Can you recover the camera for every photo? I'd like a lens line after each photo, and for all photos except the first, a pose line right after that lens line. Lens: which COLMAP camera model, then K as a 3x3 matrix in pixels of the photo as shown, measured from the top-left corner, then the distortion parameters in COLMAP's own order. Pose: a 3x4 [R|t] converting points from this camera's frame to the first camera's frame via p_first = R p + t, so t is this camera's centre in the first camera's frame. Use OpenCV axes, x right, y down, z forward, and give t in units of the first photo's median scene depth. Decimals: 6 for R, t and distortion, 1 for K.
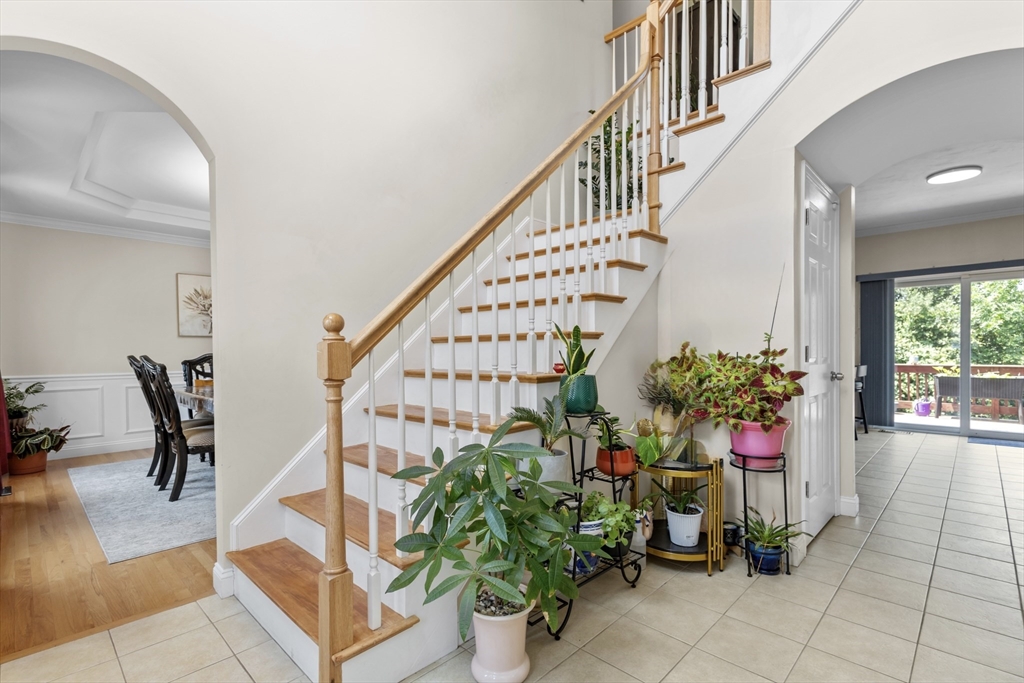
lens RADIAL K [[475.9, 0, 513.6], [0, 475.9, 350.5], [0, 0, 1]] dist [-0.000455, 0.000063]
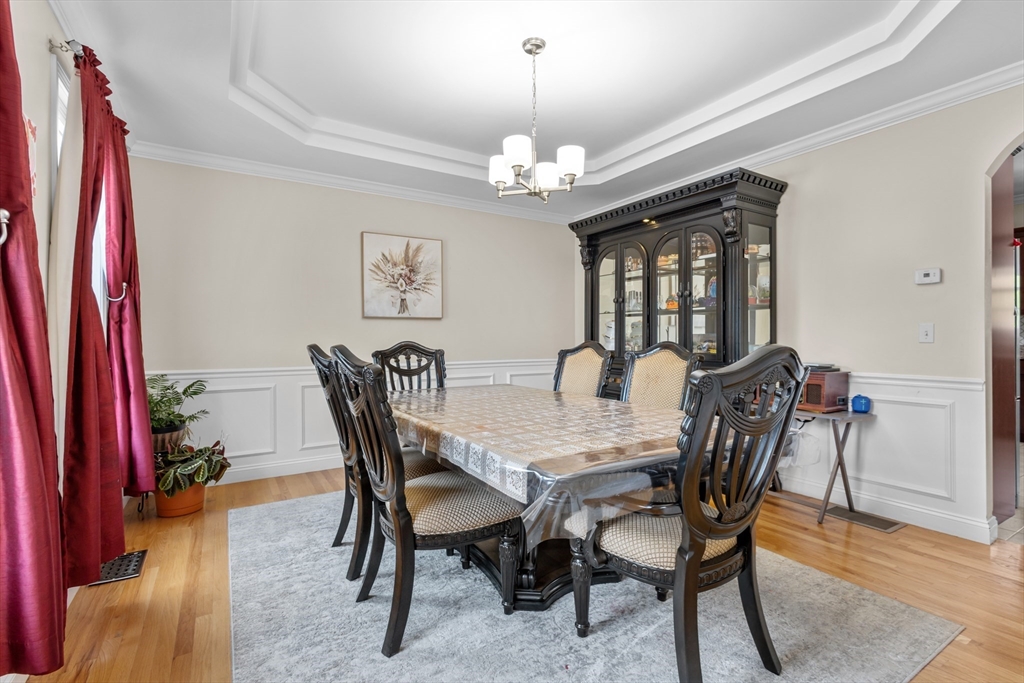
lens RADIAL K [[472.2, 0, 519.0], [0, 472.2, 338.3], [0, 0, 1]] dist [0.002826, 0.000804]
pose [[0.969791, 0.004228, -0.243902, -0.366217], [-0.004595, 0.999989, -0.000935, 0.002056], [0.243895, 0.002027, 0.969800, 0.438624]]
